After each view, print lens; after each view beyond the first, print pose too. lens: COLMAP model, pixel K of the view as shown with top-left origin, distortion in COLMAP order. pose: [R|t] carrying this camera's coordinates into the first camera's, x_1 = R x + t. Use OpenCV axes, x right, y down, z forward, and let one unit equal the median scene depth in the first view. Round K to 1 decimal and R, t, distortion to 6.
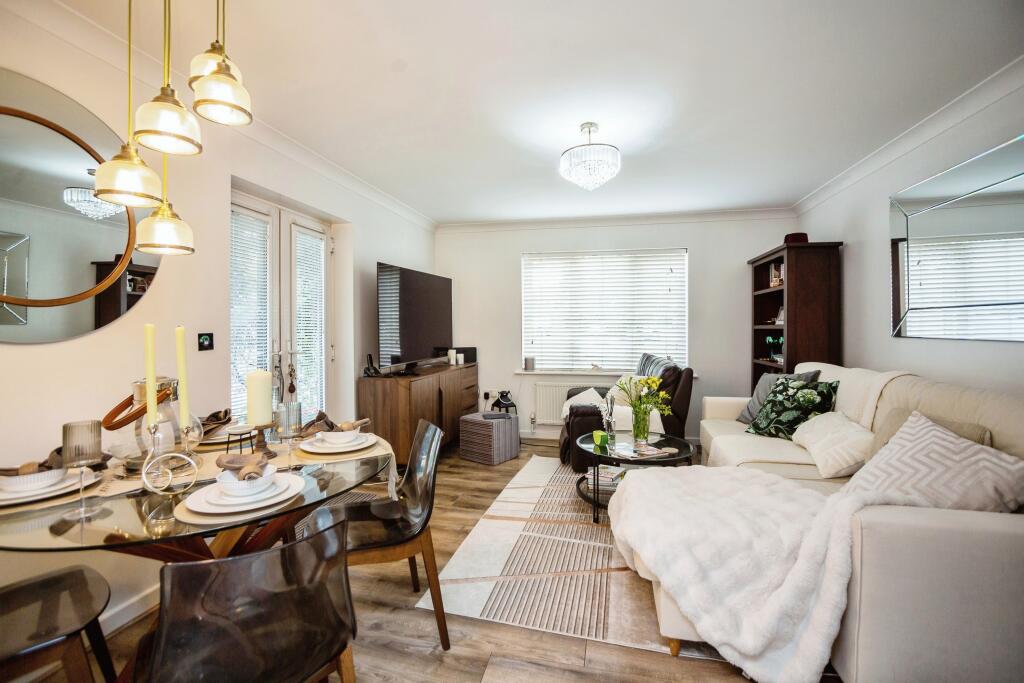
lens RADIAL K [[443.2, 0, 518.5], [0, 443.2, 332.7], [0, 0, 1]] dist [-0.023291, 0.000004]
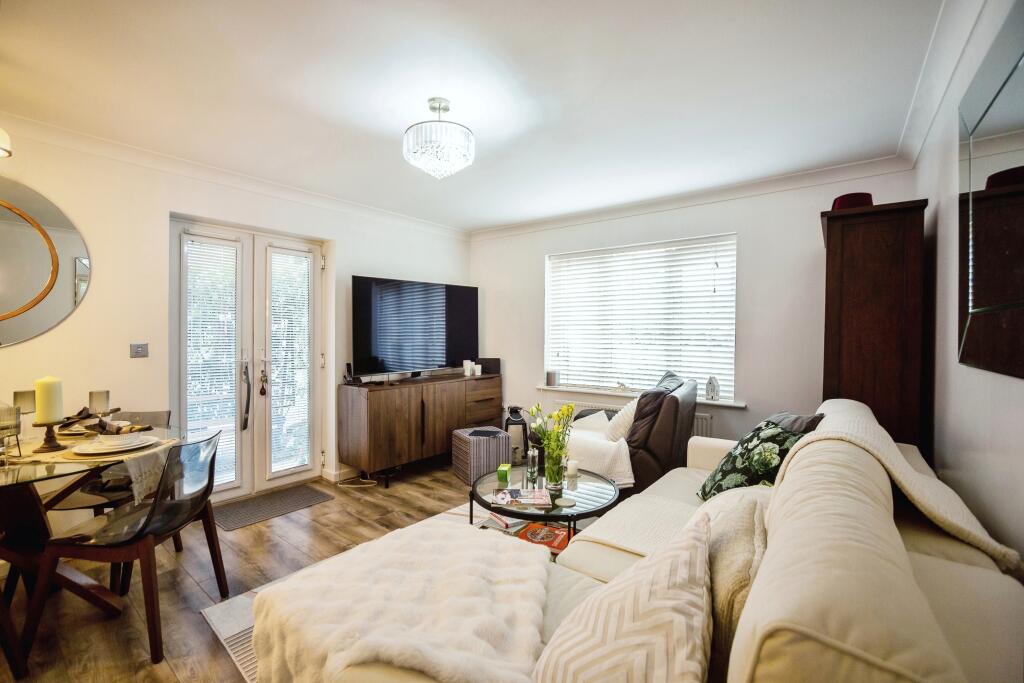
lens RADIAL K [[442.1, 0, 512.0], [0, 442.1, 341.5], [0, 0, 1]] dist [-0.022534, 0.000261]
pose [[0.898465, 0.009129, -0.438950, 0.476821], [-0.006765, 0.999953, 0.006950, -0.013907], [0.438993, -0.003275, 0.898485, 0.219291]]
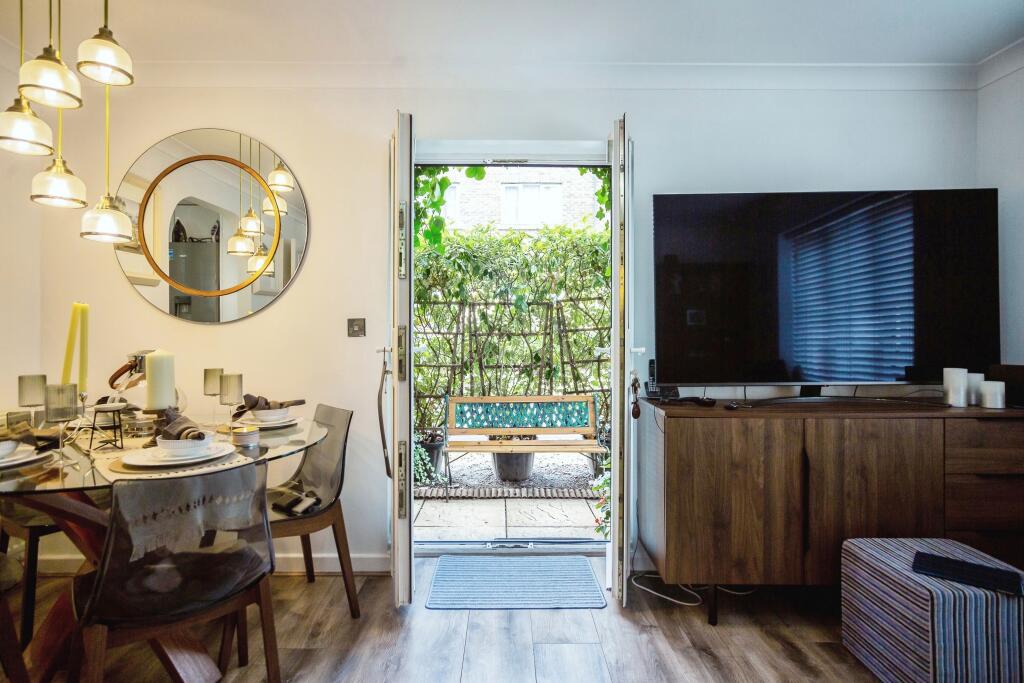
lens RADIAL K [[533.3, 0, 507.7], [0, 533.3, 328.6], [0, 0, 1]] dist [0.003325, 0.000628]
pose [[0.221303, -0.004561, -0.975194, 0.296708], [-0.014287, 0.999867, -0.007918, 0.016535], [0.975100, 0.015685, 0.221209, 0.654113]]
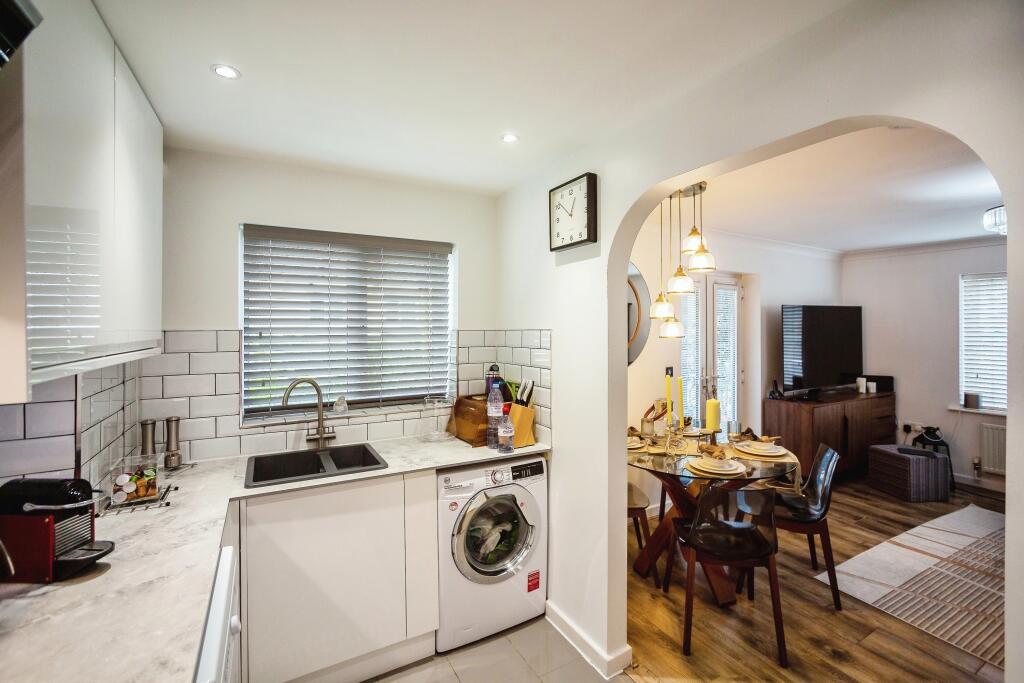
lens RADIAL K [[438.2, 0, 506.7], [0, 438.2, 326.0], [0, 0, 1]] dist [-0.035250, 0.010792]
pose [[0.652753, -0.001166, -0.757570, 0.086818], [-0.010232, 0.999894, -0.010355, -0.081262], [0.757502, 0.014510, 0.652671, -0.346461]]
